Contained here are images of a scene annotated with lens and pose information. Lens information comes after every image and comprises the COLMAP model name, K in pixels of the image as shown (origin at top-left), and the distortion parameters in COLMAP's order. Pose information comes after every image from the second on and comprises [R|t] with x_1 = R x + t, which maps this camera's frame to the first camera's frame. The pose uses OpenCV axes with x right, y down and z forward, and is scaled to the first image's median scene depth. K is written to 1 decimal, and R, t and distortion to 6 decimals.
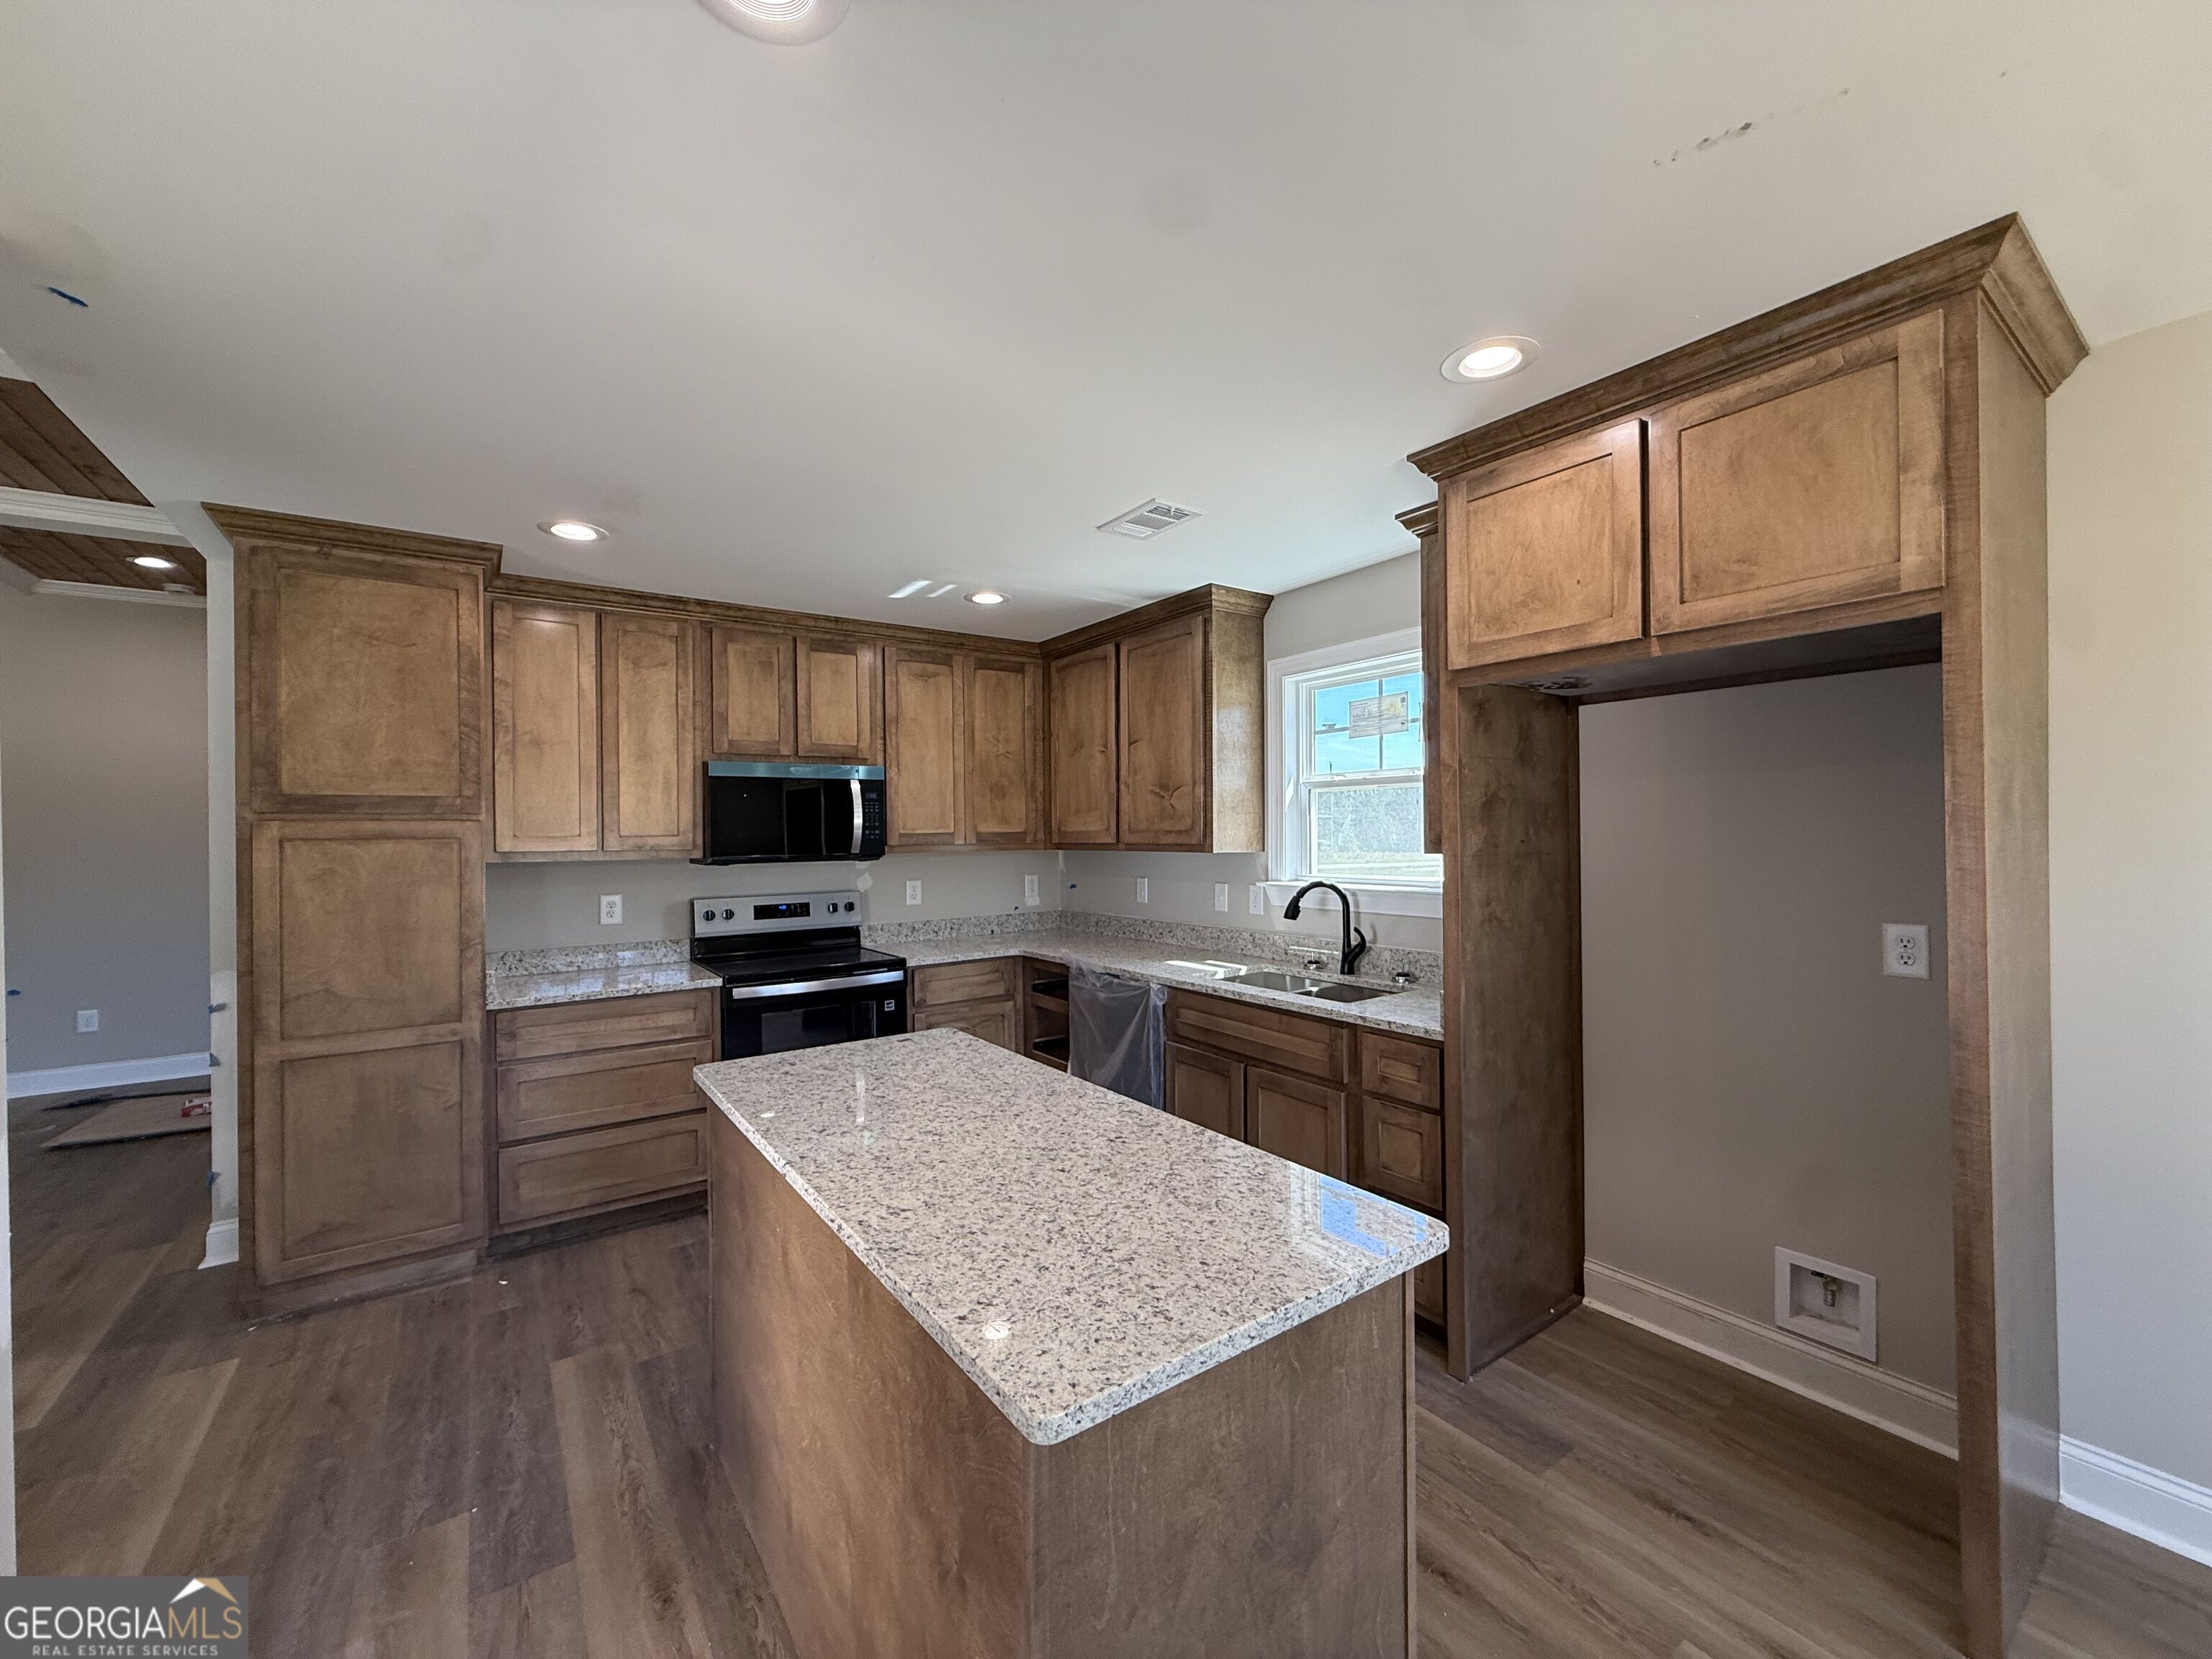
lens RADIAL K [[881.4, 0, 1103.8], [0, 881.4, 833.1], [0, 0, 1]] dist [-0.000240, 0.000214]
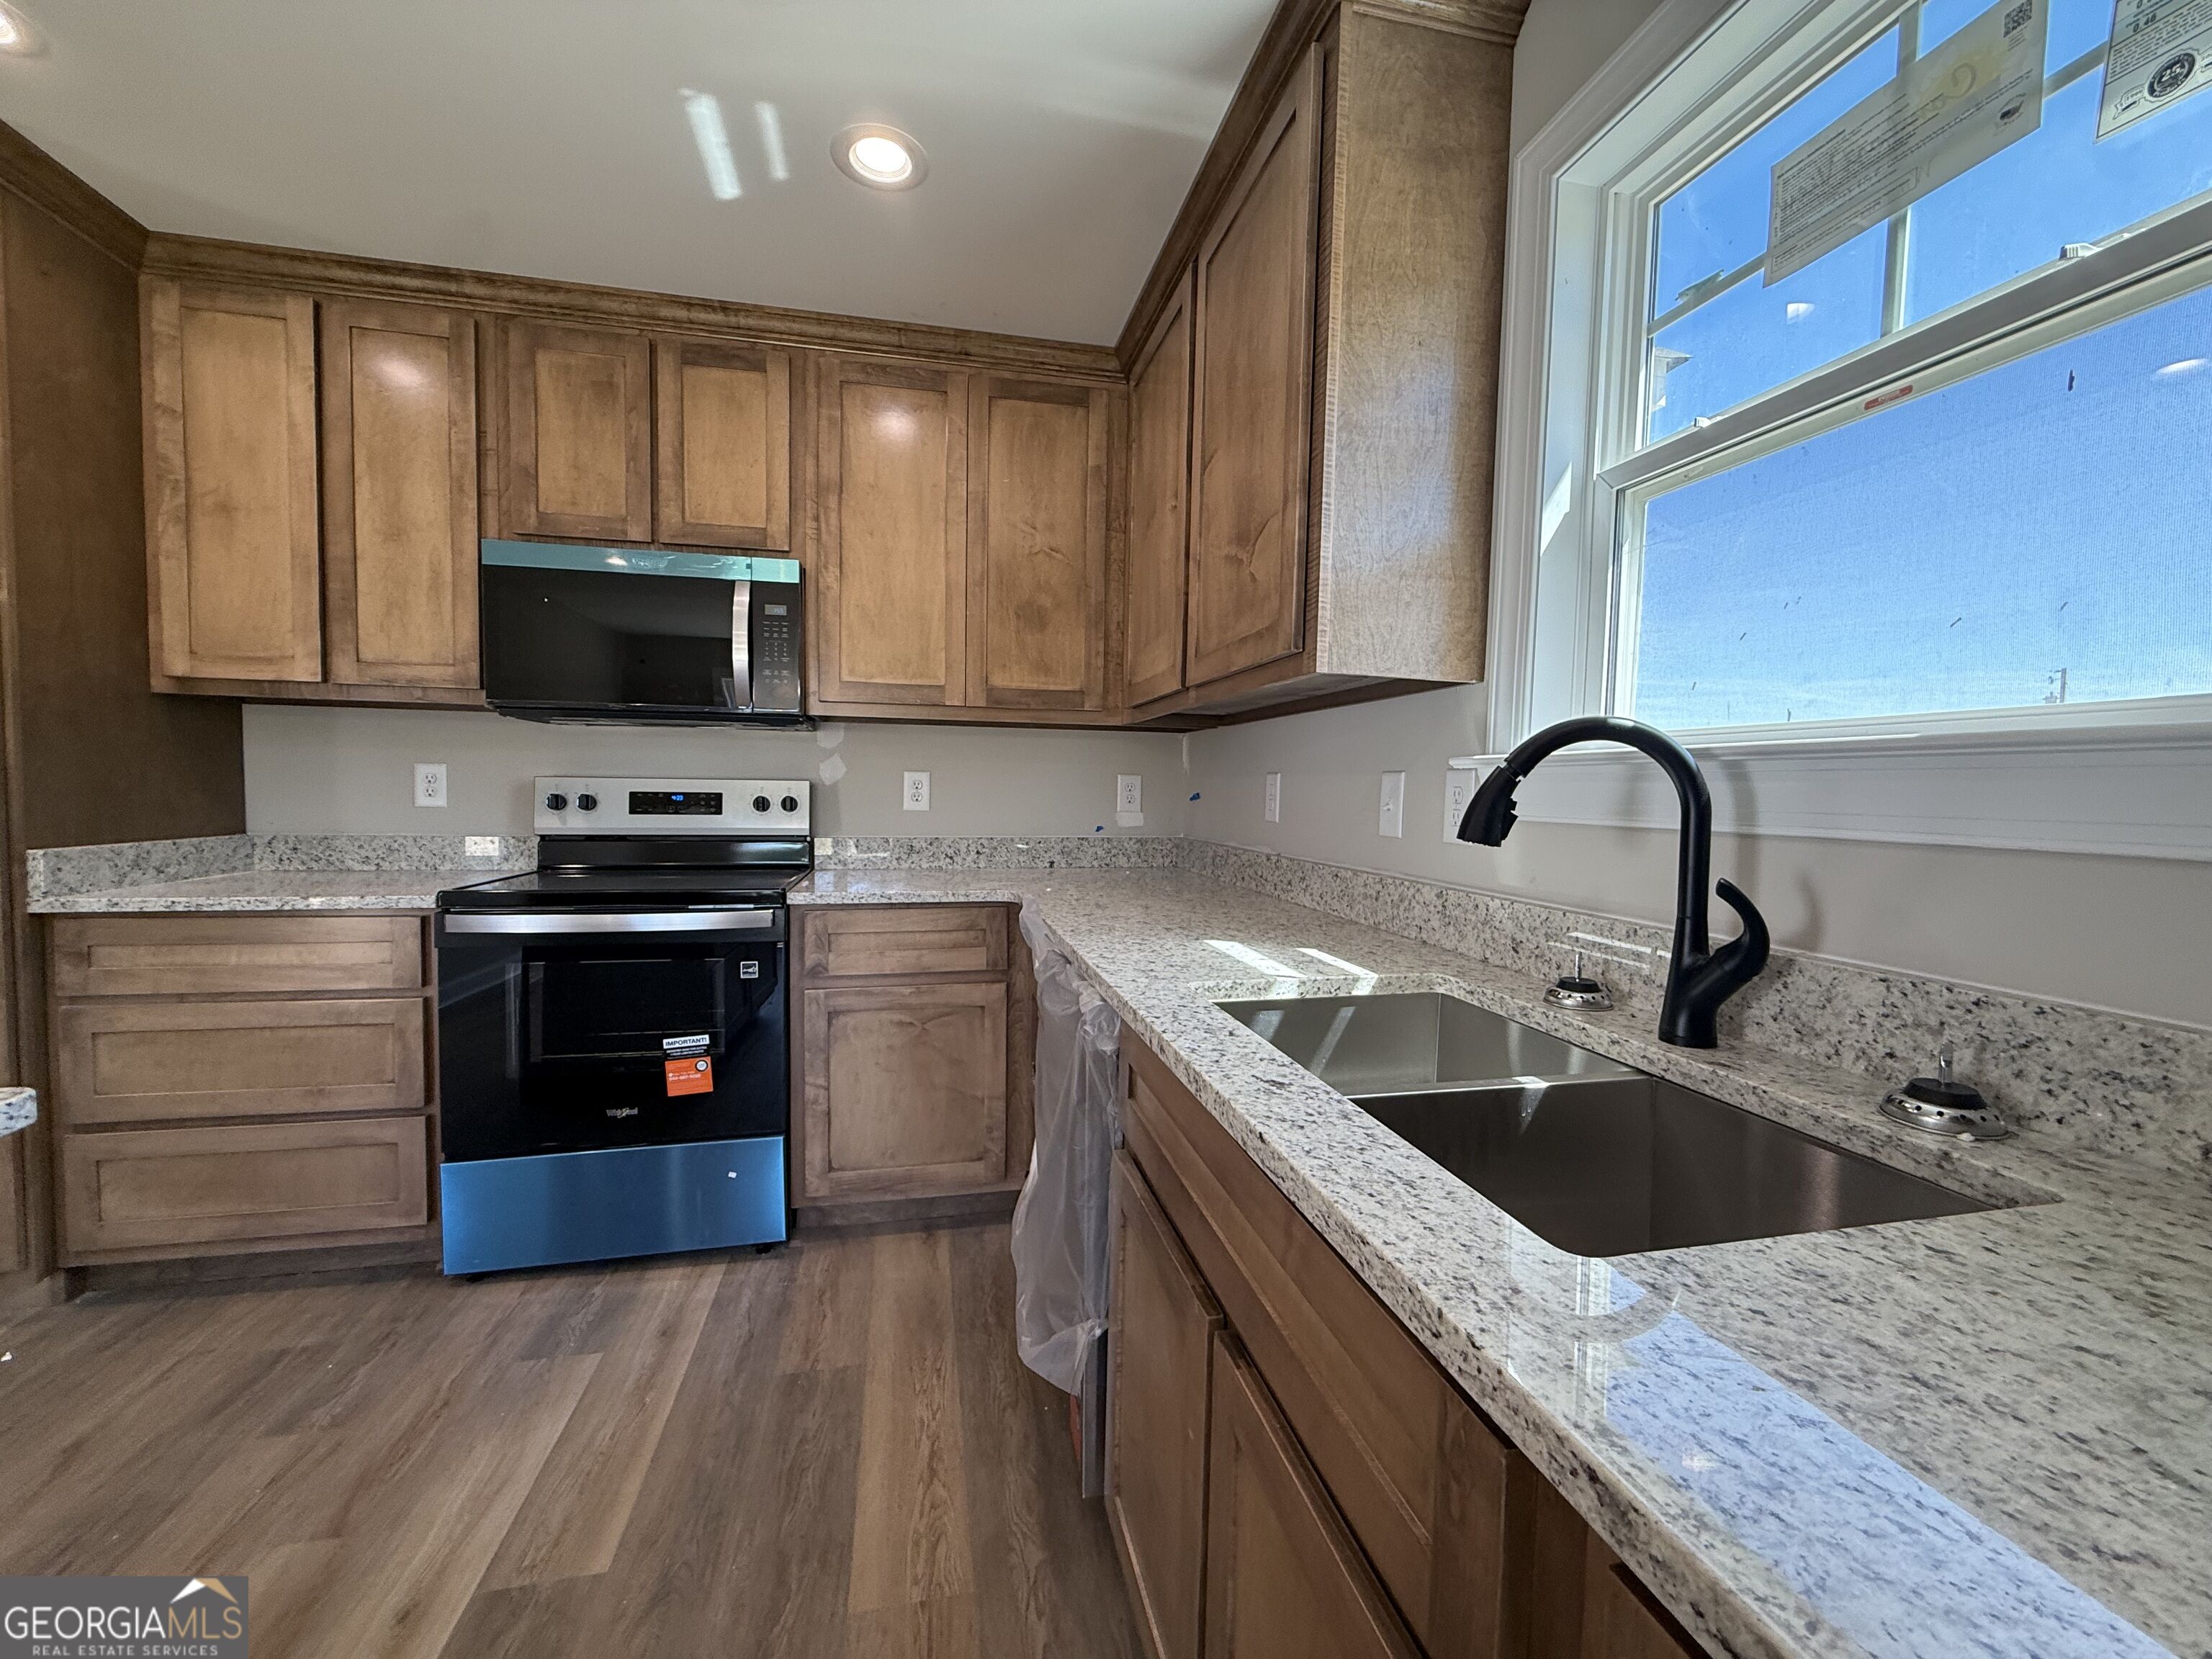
lens RADIAL K [[881.4, 0, 1103.8], [0, 881.4, 833.1], [0, 0, 1]] dist [-0.000240, 0.000214]
pose [[0.918944, 0.048071, -0.391448, 0.187731], [-0.028044, 0.997996, 0.056723, 0.071604], [0.393390, -0.041148, 0.918450, 0.589930]]
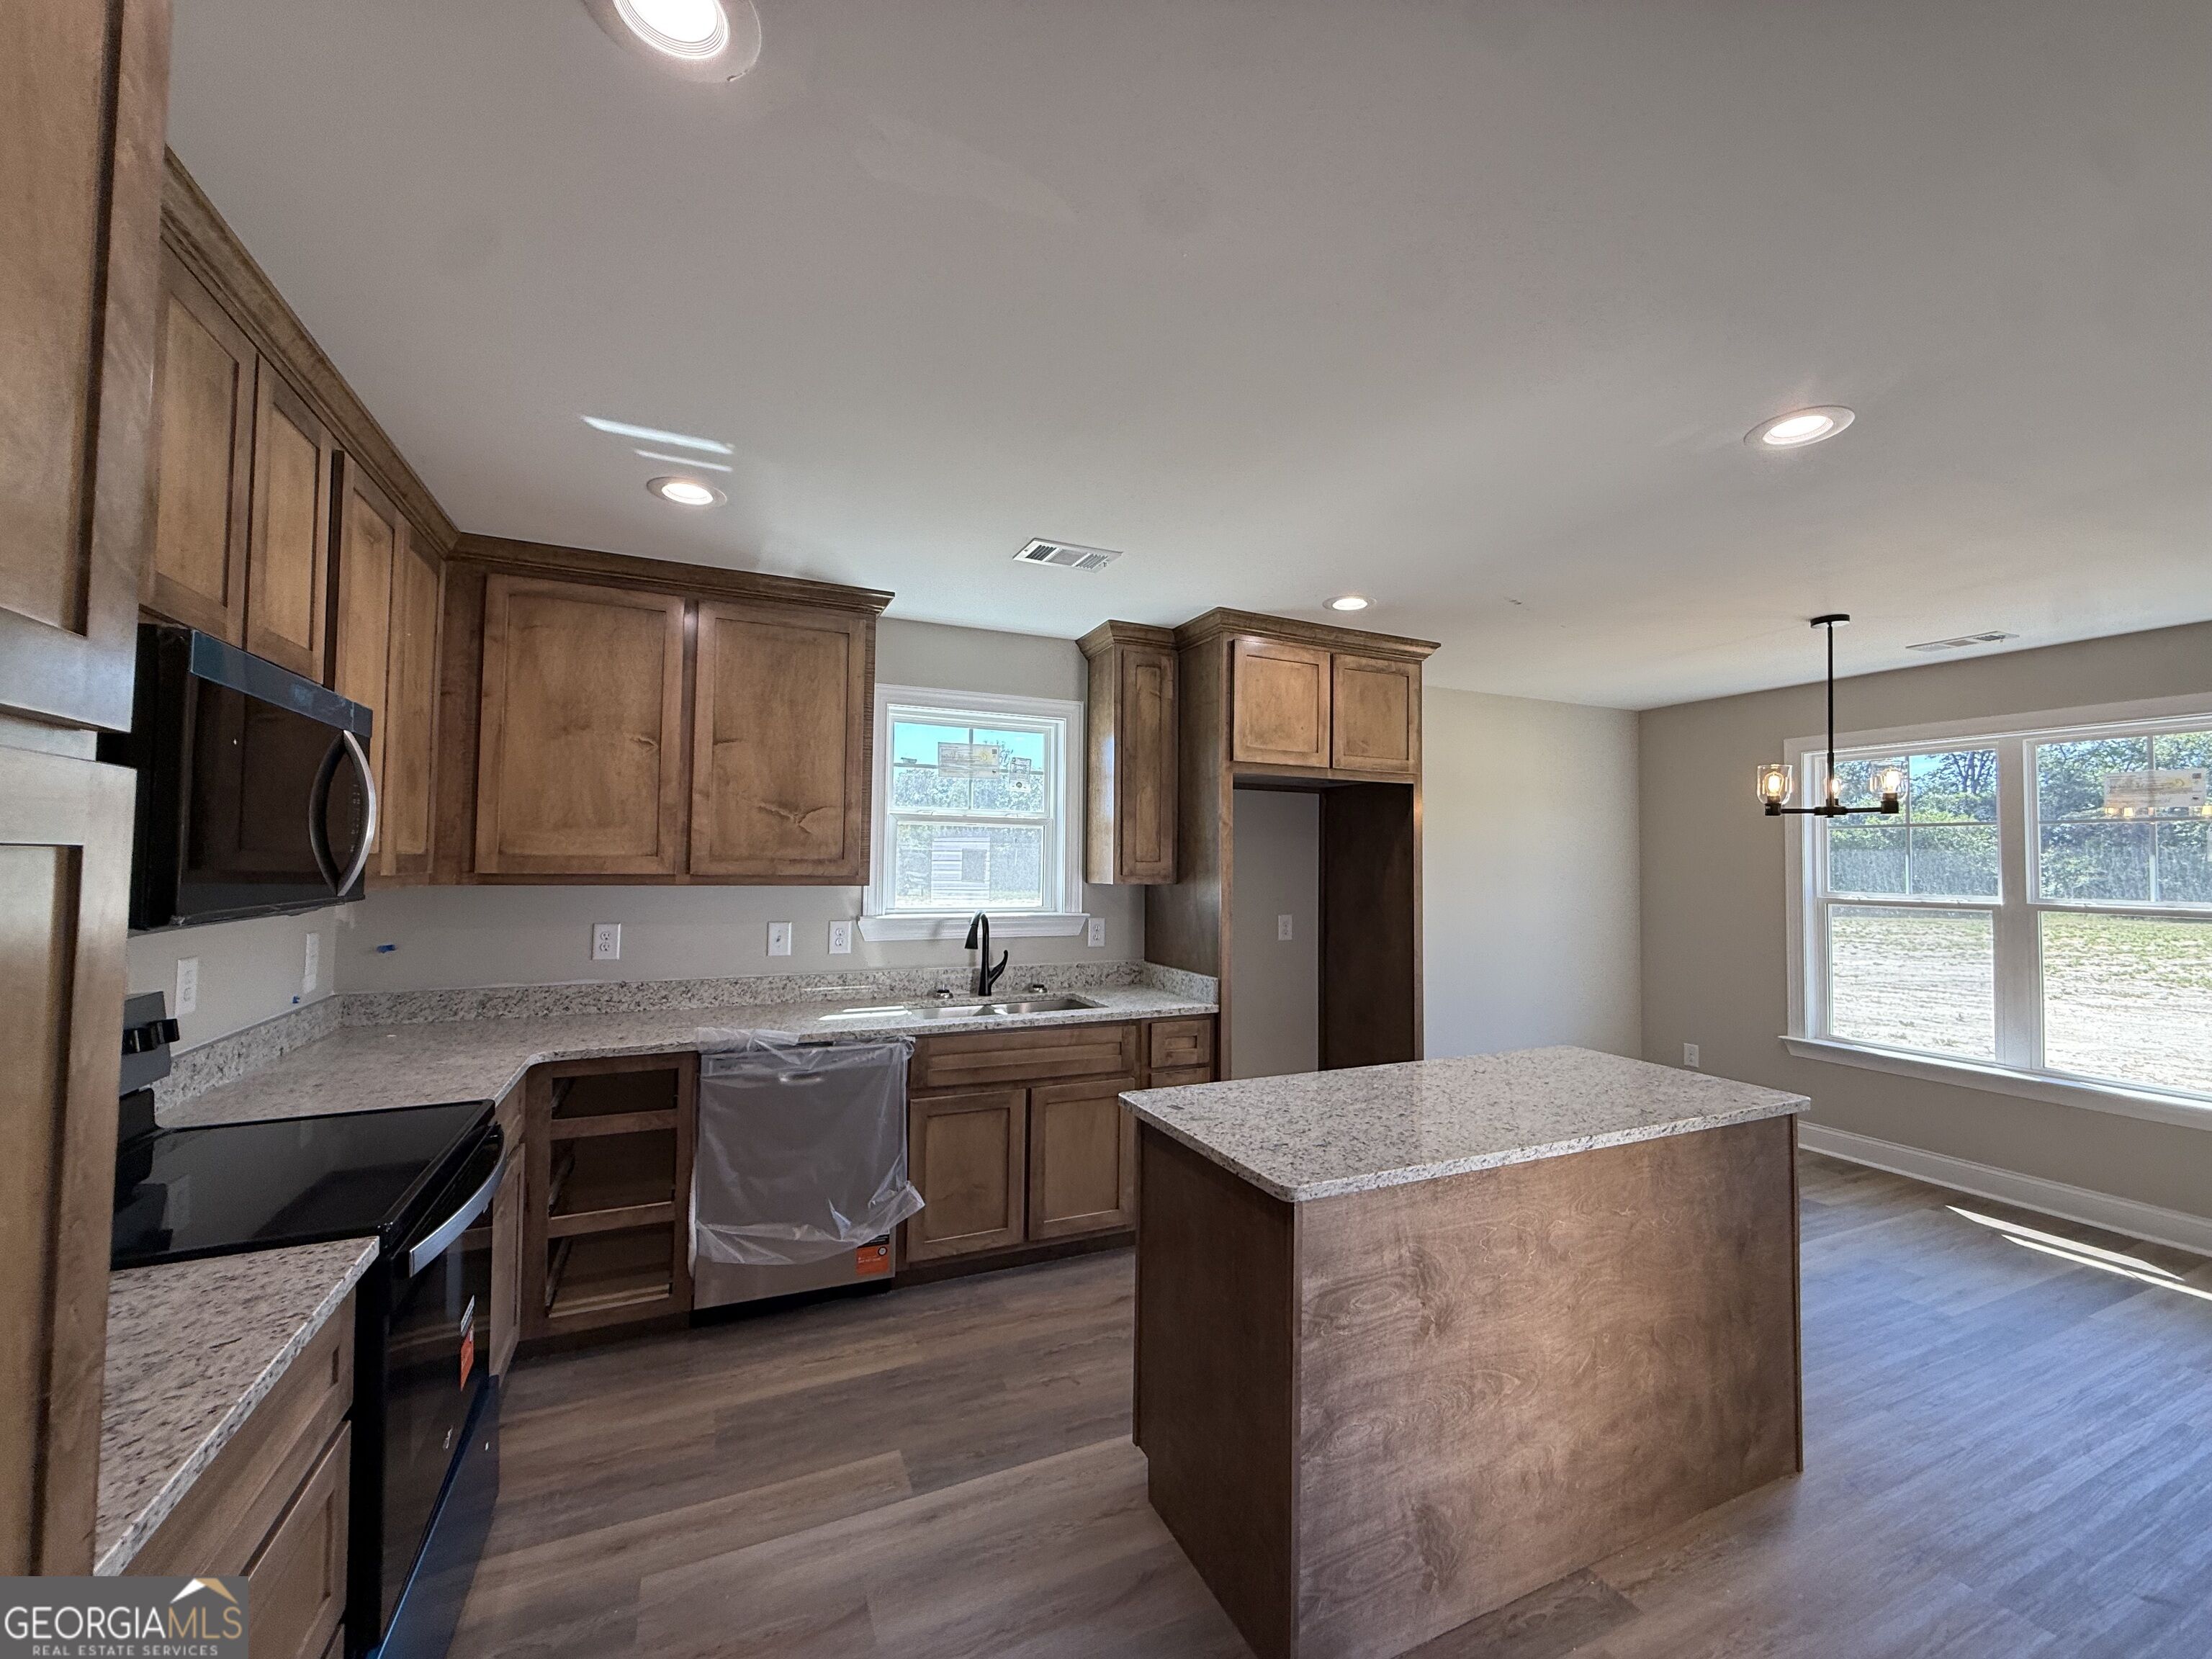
lens RADIAL K [[881.4, 0, 1103.8], [0, 881.4, 833.1], [0, 0, 1]] dist [-0.000240, 0.000214]
pose [[0.189623, 0.048265, 0.980670, -0.693201], [-0.013607, 0.998824, -0.046527, 0.007090], [-0.981763, -0.004522, 0.190057, 0.579711]]
